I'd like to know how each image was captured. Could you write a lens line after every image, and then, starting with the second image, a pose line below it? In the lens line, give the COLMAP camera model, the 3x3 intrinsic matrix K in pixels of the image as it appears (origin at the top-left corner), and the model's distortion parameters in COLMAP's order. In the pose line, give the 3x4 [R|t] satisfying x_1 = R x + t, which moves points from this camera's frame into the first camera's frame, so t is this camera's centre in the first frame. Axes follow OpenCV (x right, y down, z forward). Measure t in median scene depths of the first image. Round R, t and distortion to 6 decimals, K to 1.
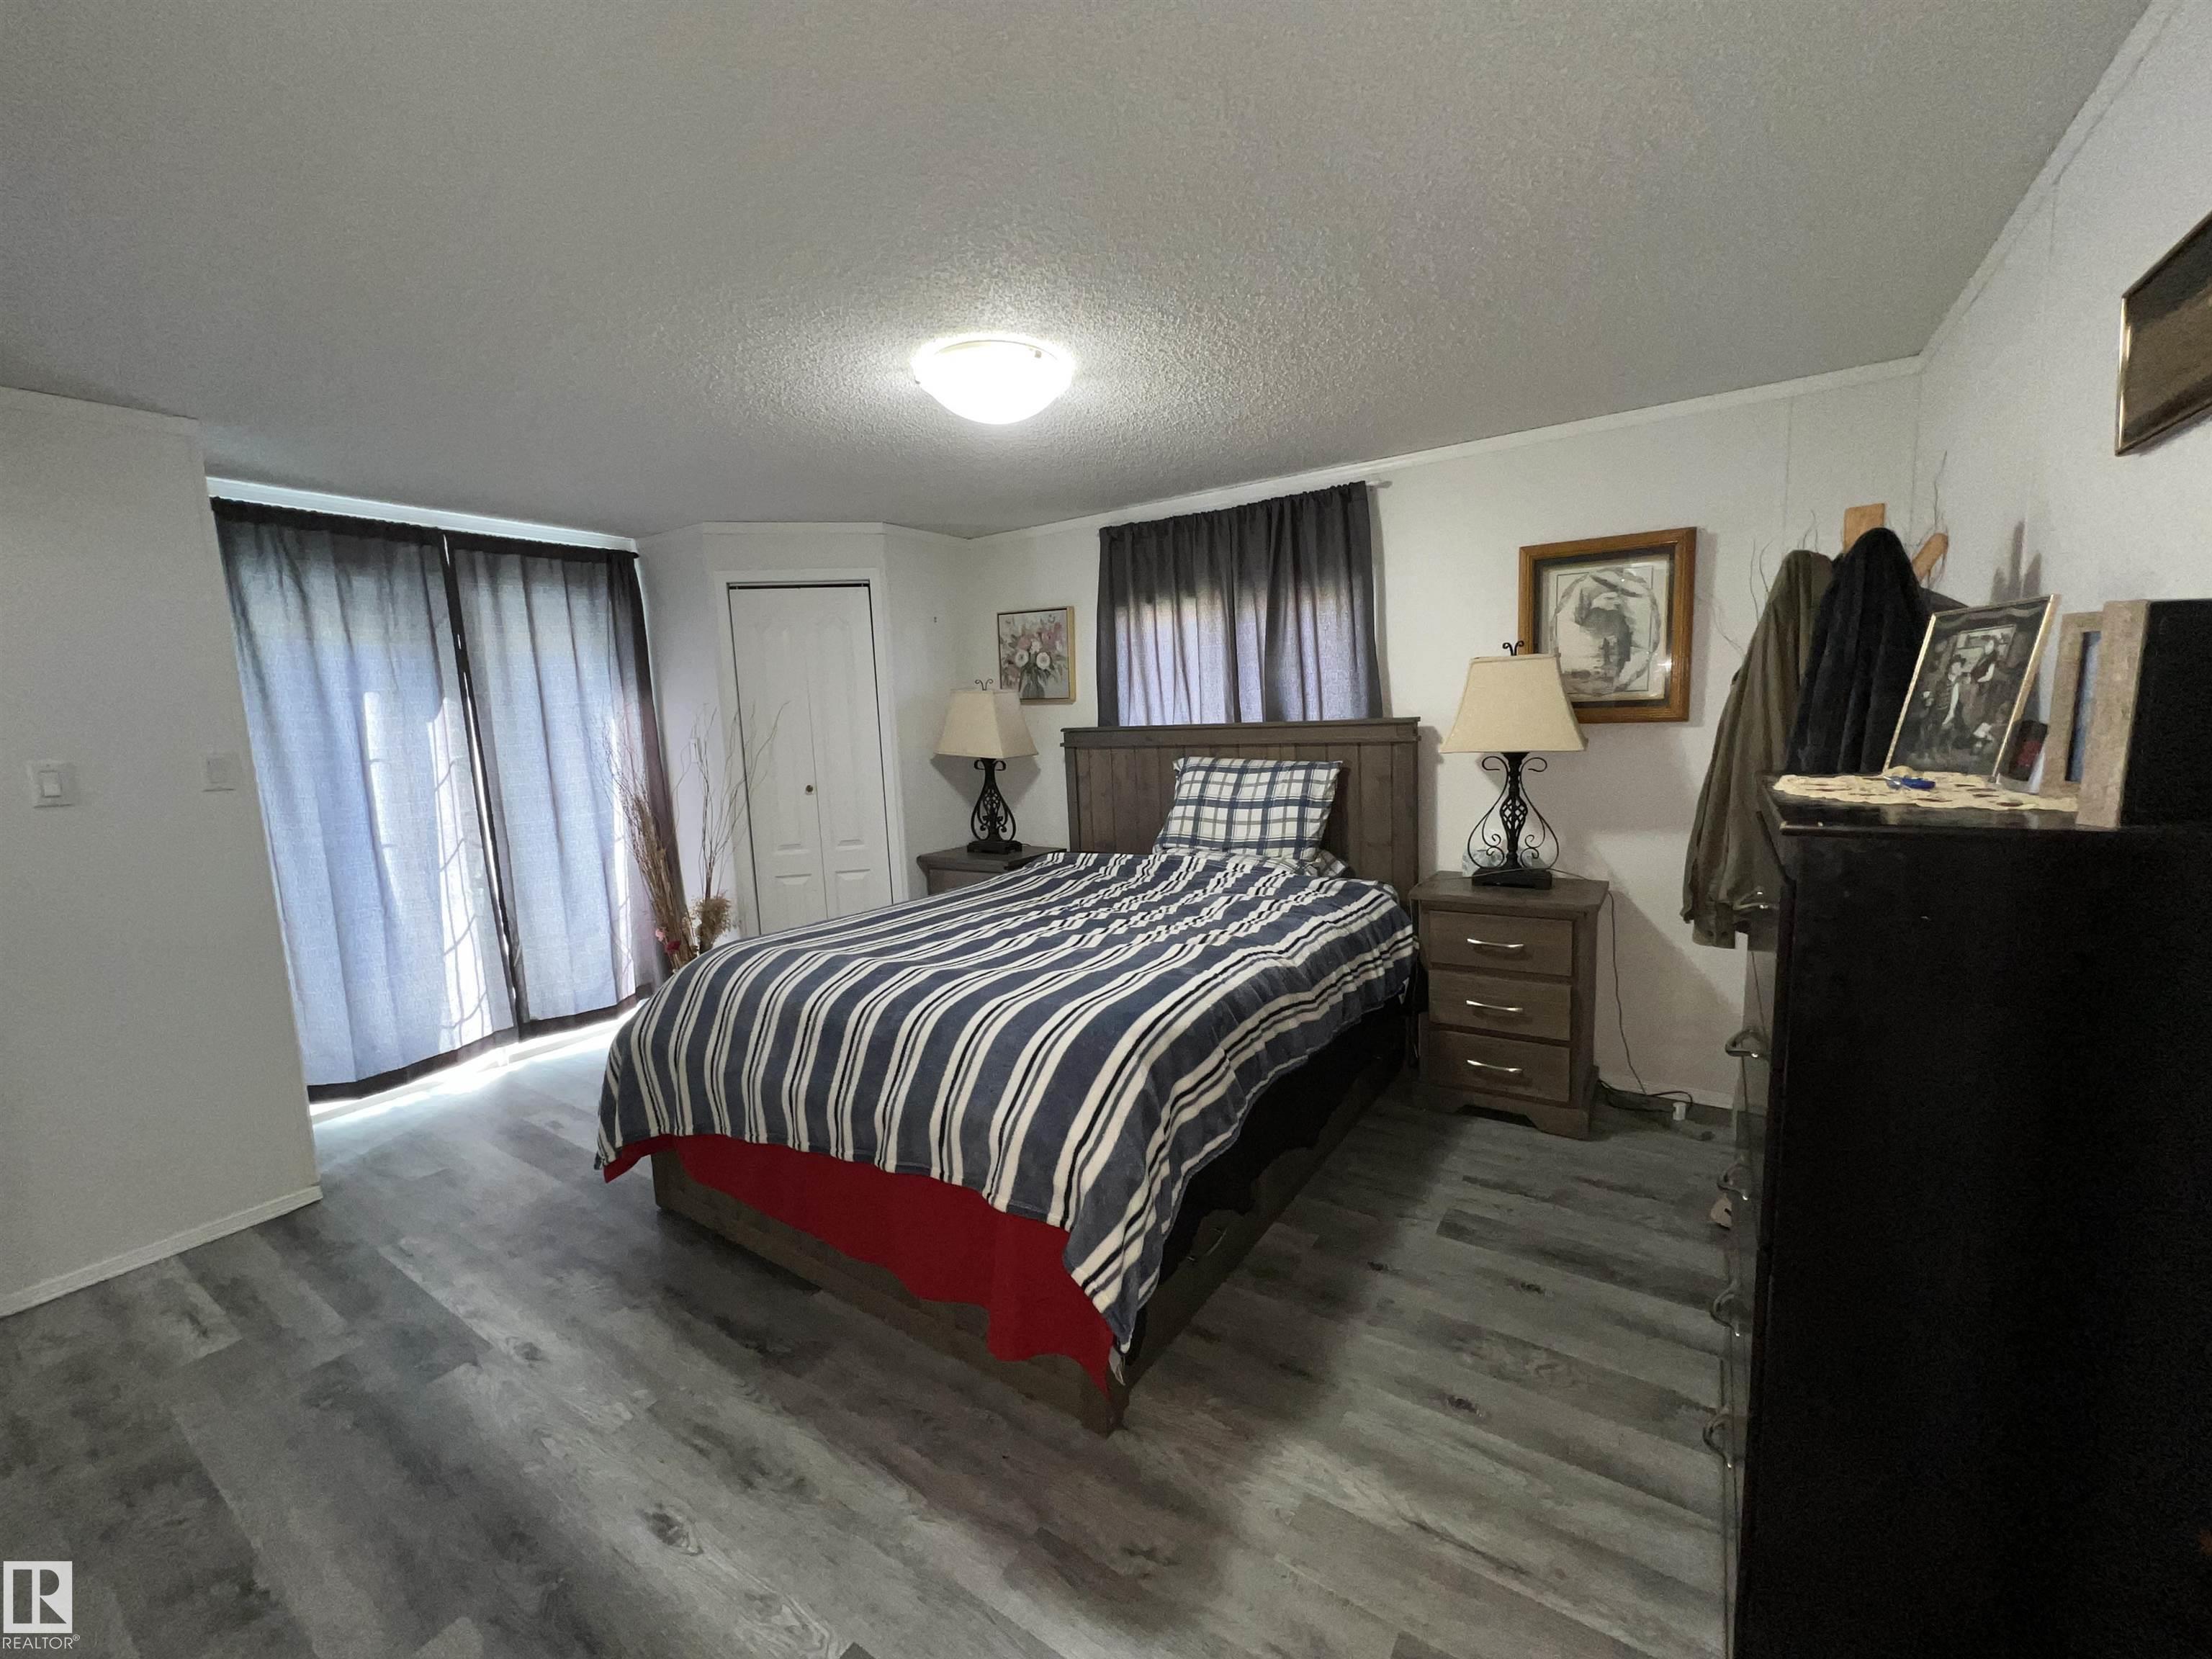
lens RADIAL K [[890.9, 0, 1106.8], [0, 890.9, 829.6], [0, 0, 1]] dist [-0.005611, 0.000900]
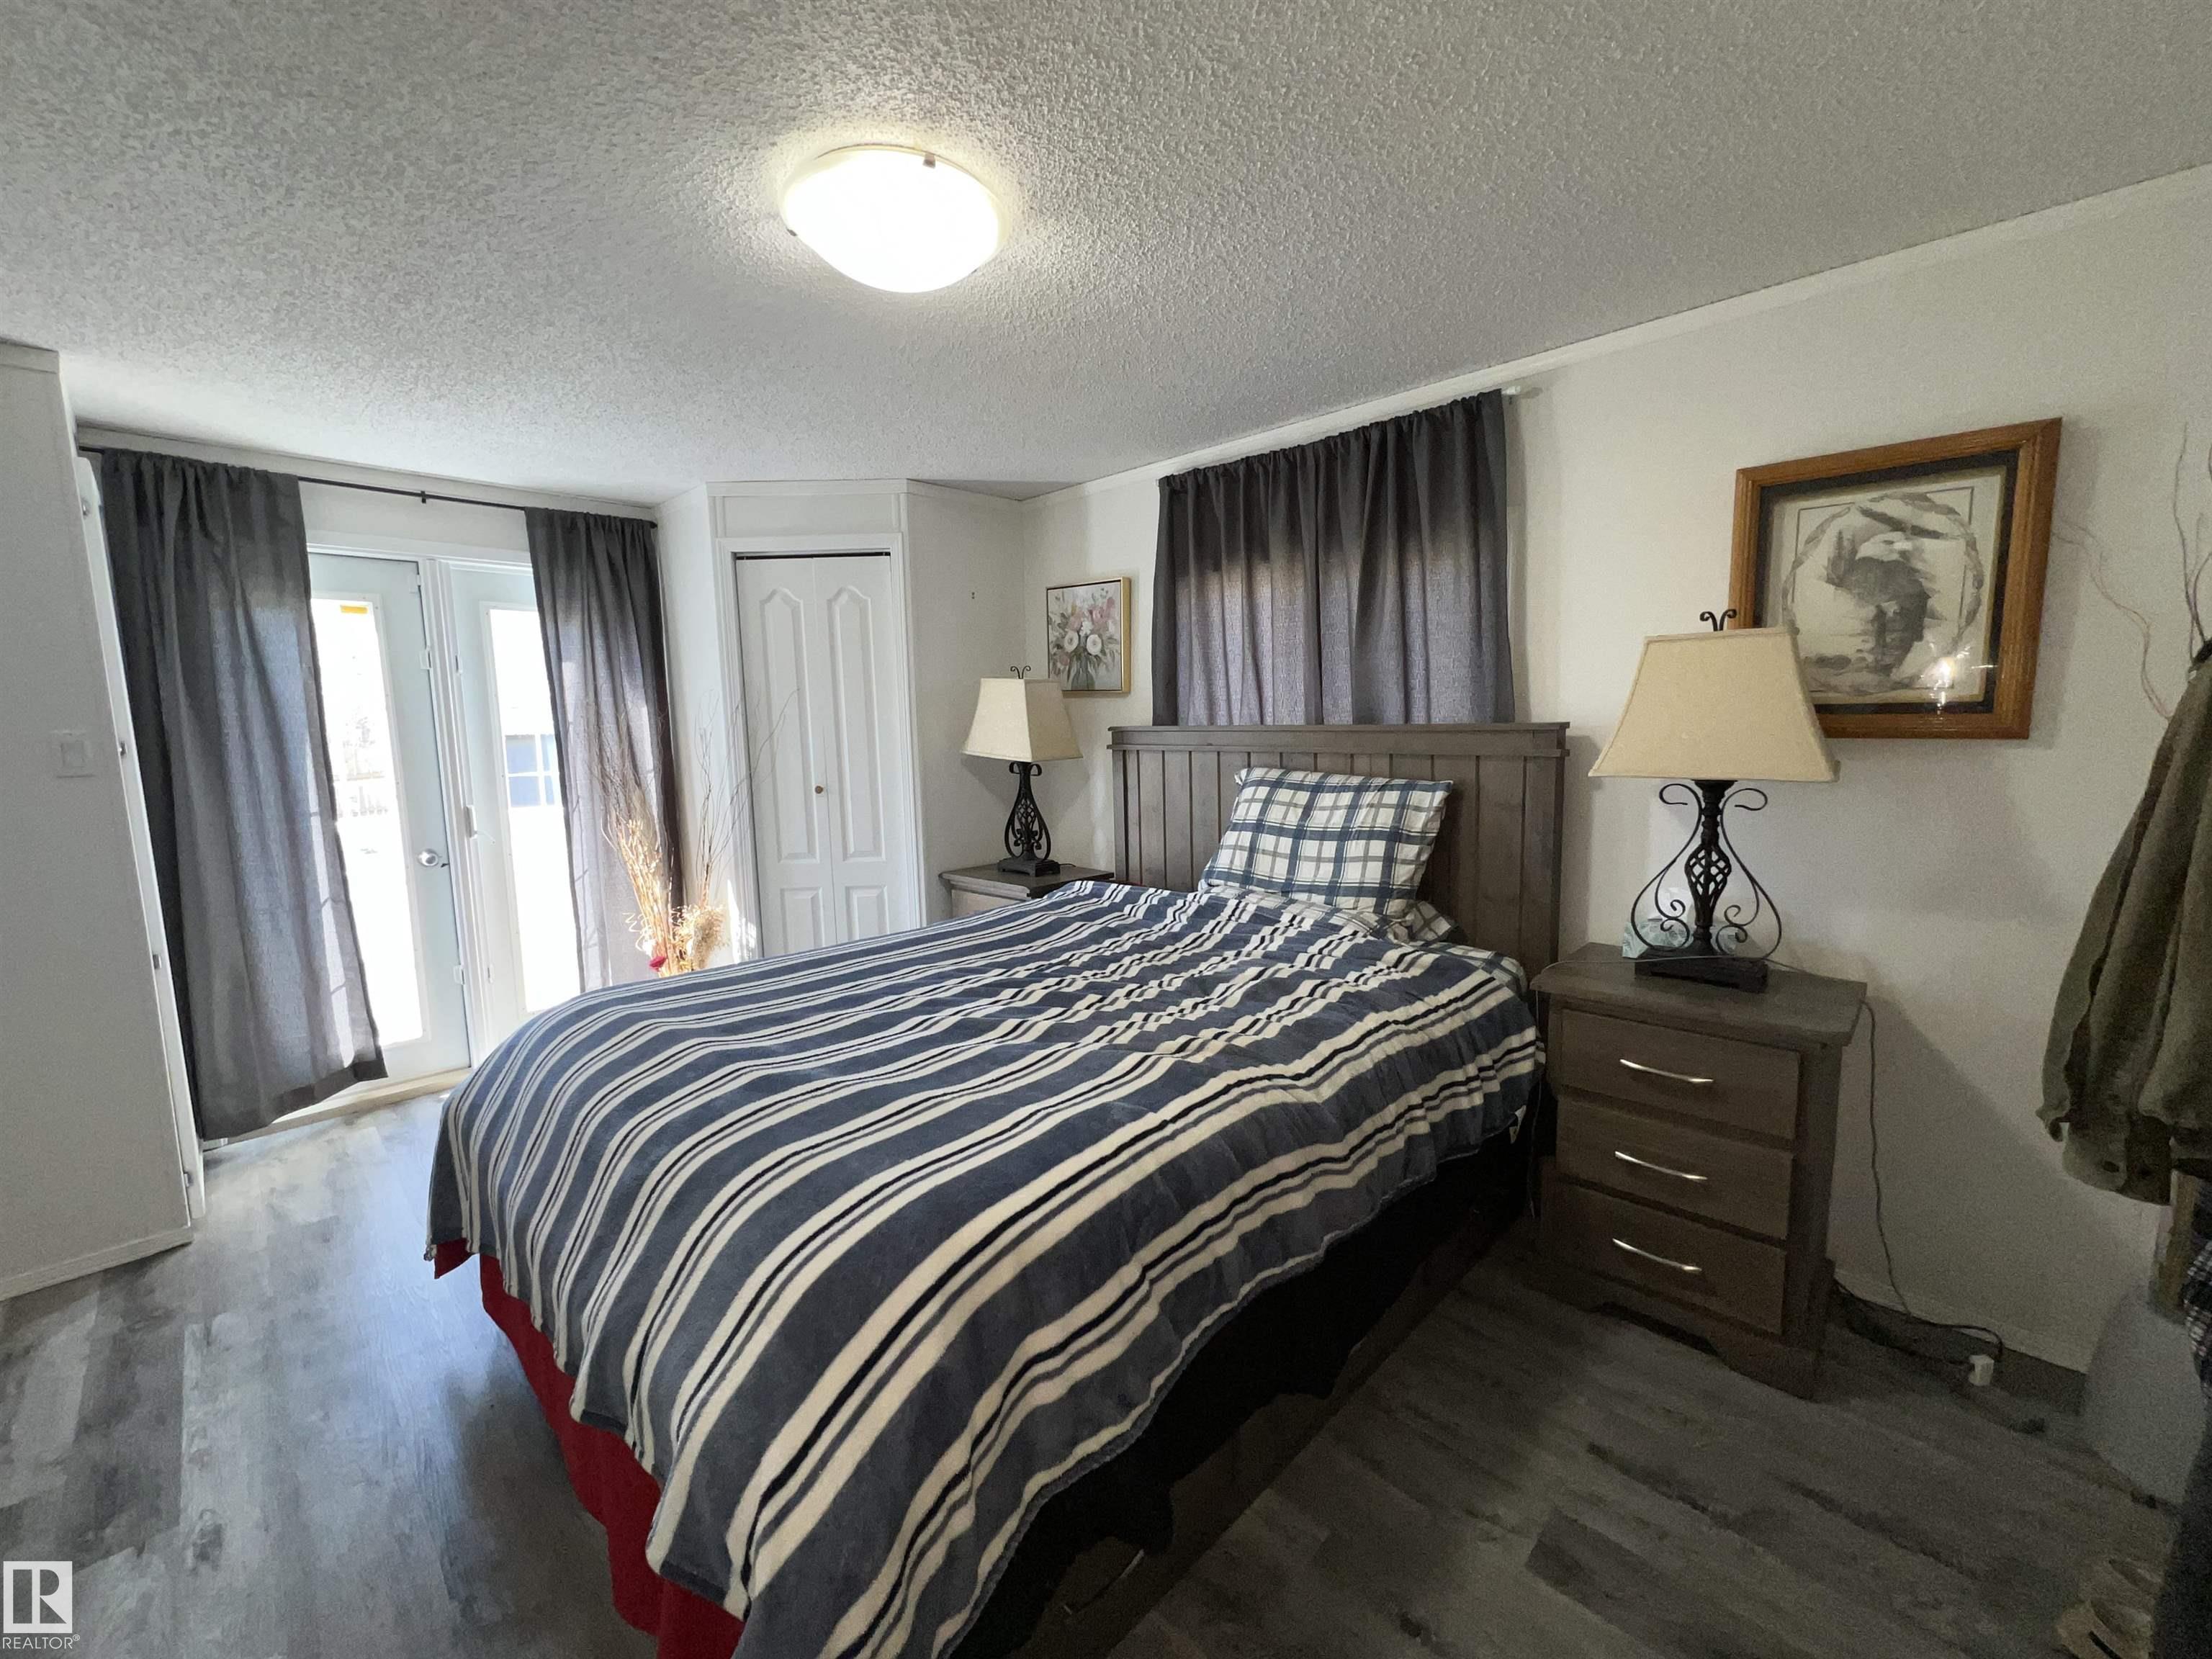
lens RADIAL K [[890.9, 0, 1102.5], [0, 890.9, 827.1], [0, 0, 1]] dist [-0.005611, 0.000900]
pose [[0.981788, 0.042843, -0.185084, 0.138961], [-0.042710, 0.999076, 0.004703, -0.035479], [0.185114, 0.003287, 0.982712, 0.272983]]
